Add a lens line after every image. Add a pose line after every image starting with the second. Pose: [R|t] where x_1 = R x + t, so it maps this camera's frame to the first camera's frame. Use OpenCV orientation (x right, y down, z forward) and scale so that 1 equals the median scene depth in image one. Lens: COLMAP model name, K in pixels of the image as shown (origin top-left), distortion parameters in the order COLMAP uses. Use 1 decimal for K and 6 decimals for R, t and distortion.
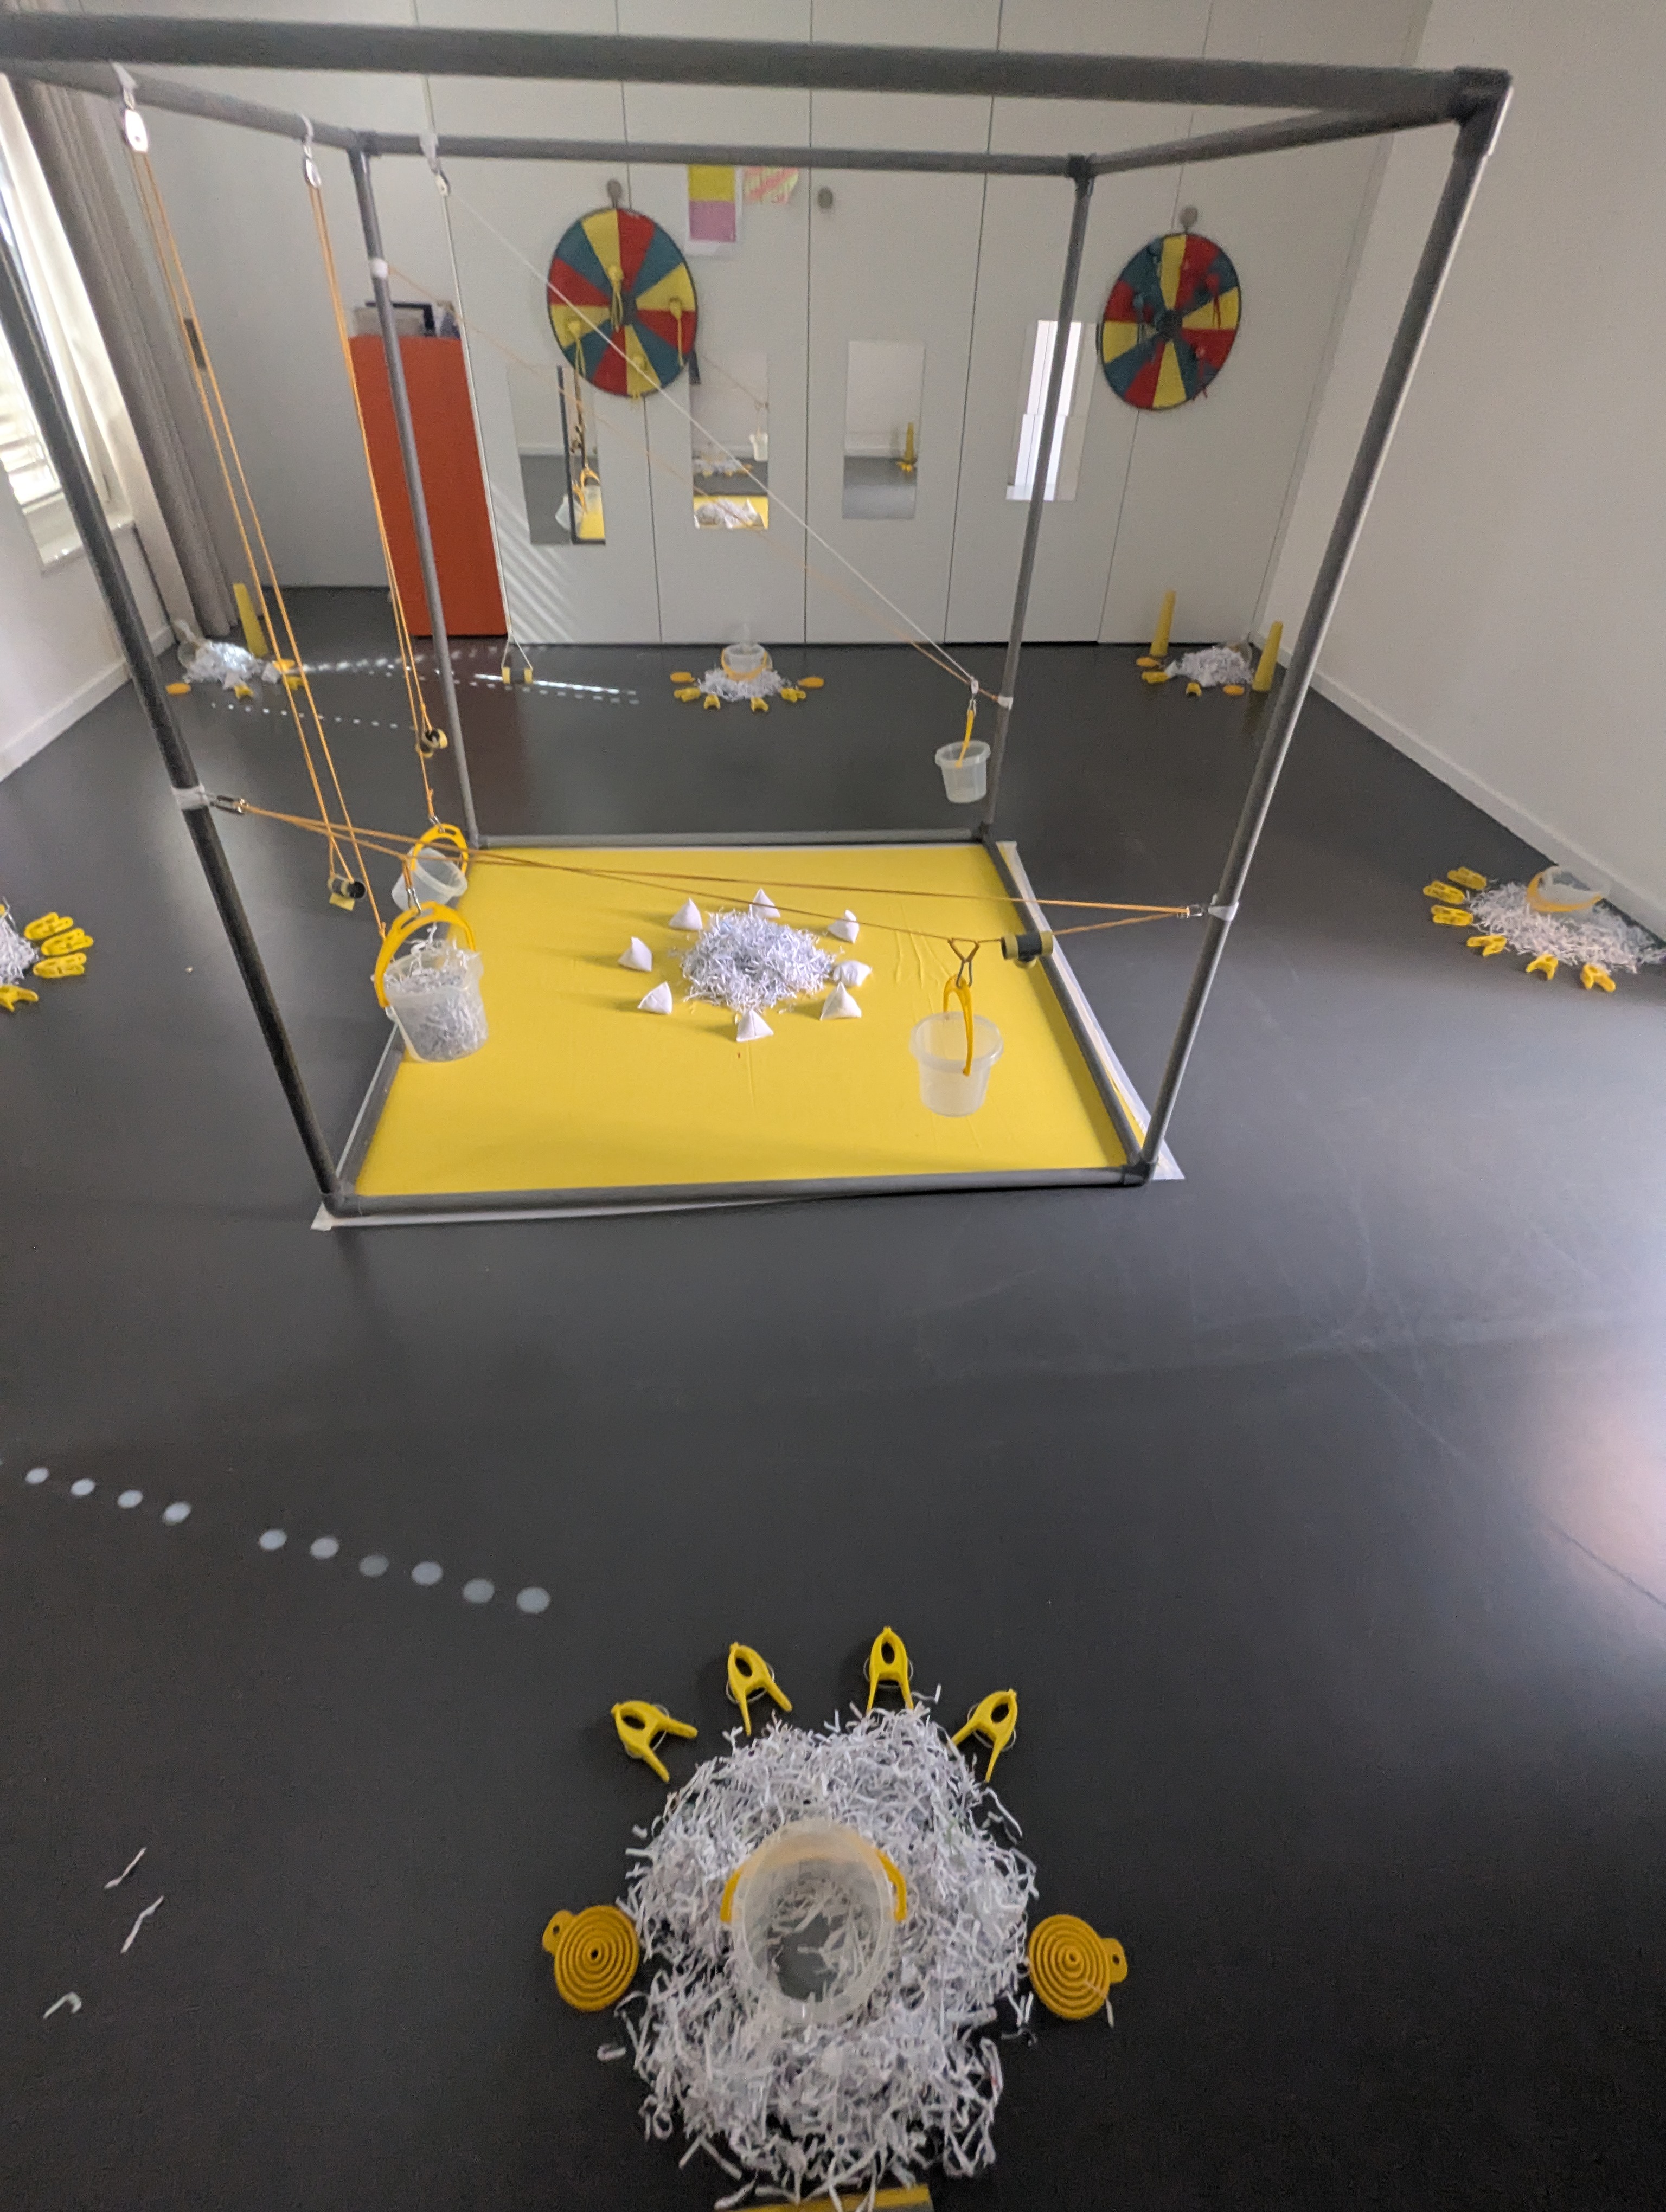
lens RADIAL K [[1046.3, 0, 839.7], [0, 1046.3, 1097.7], [0, 0, 1]] dist [-0.001987, -0.000901]
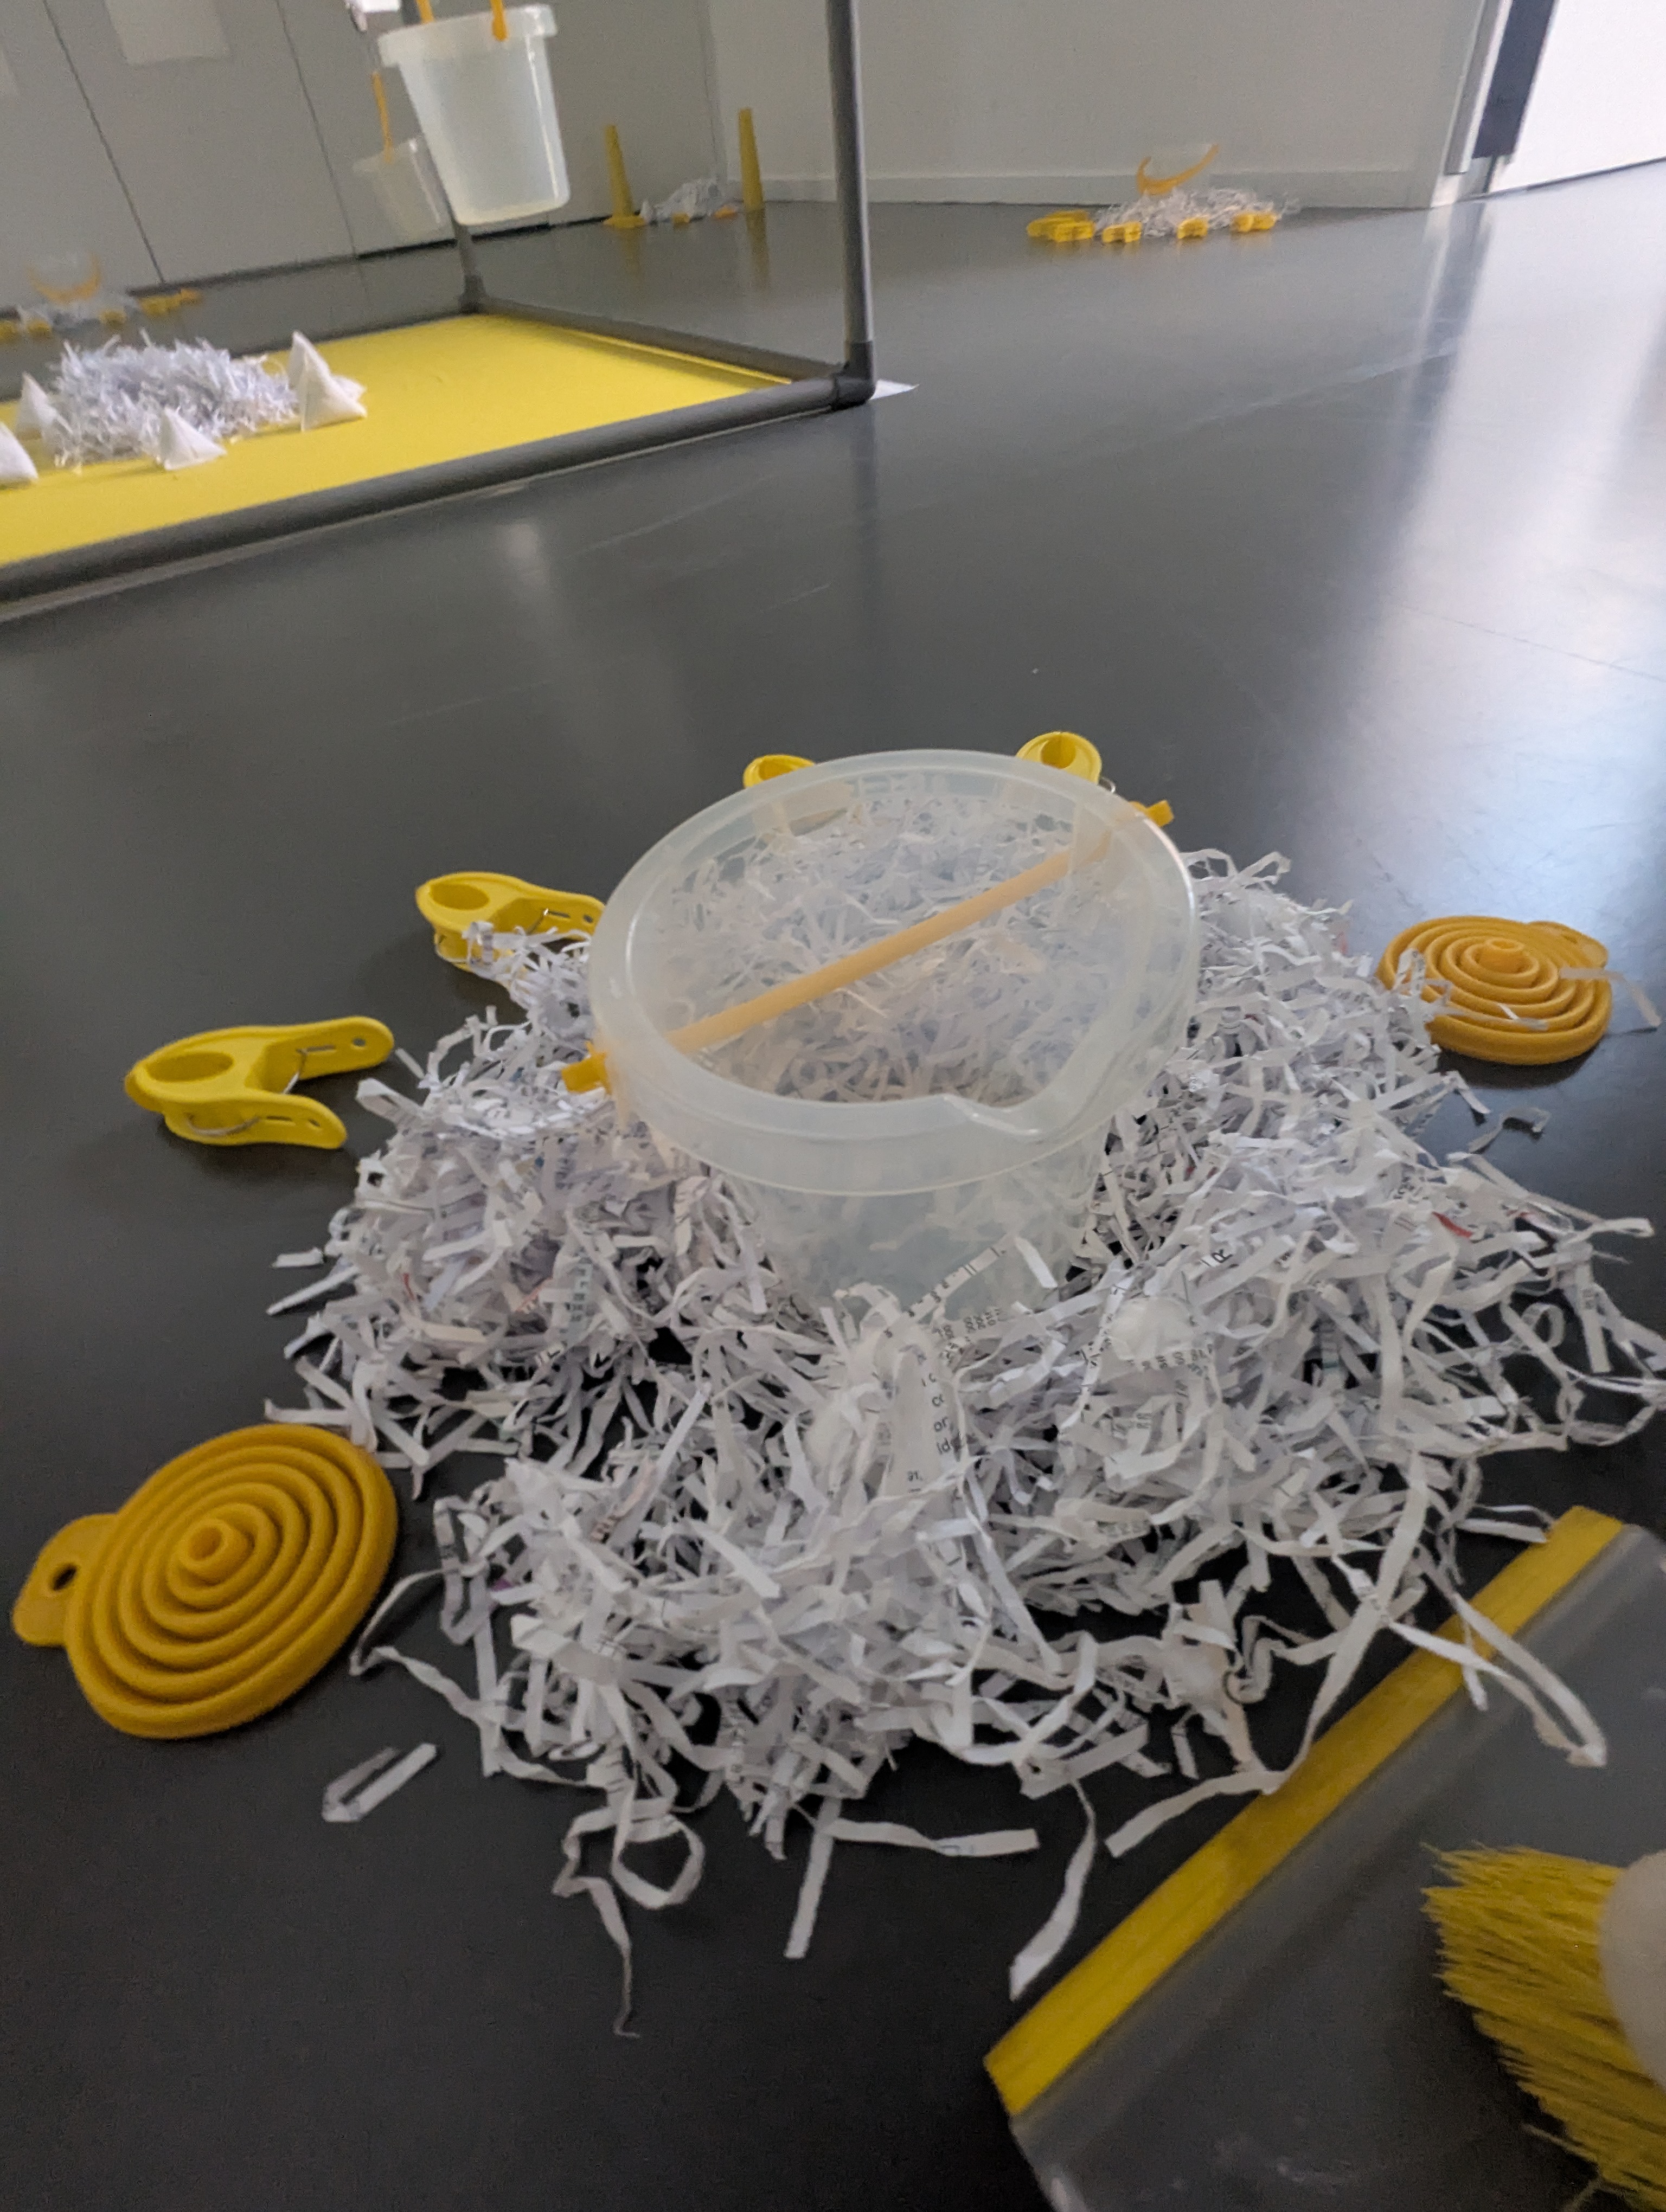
lens RADIAL K [[1046.3, 0, 848.5], [0, 1046.3, 1120.3], [0, 0, 1]] dist [-0.001987, -0.000901]
pose [[0.884076, -0.398839, 0.243593, -0.120994], [0.366981, 0.915193, 0.166572, 0.792906], [-0.289370, -0.057868, 0.955467, 0.759713]]
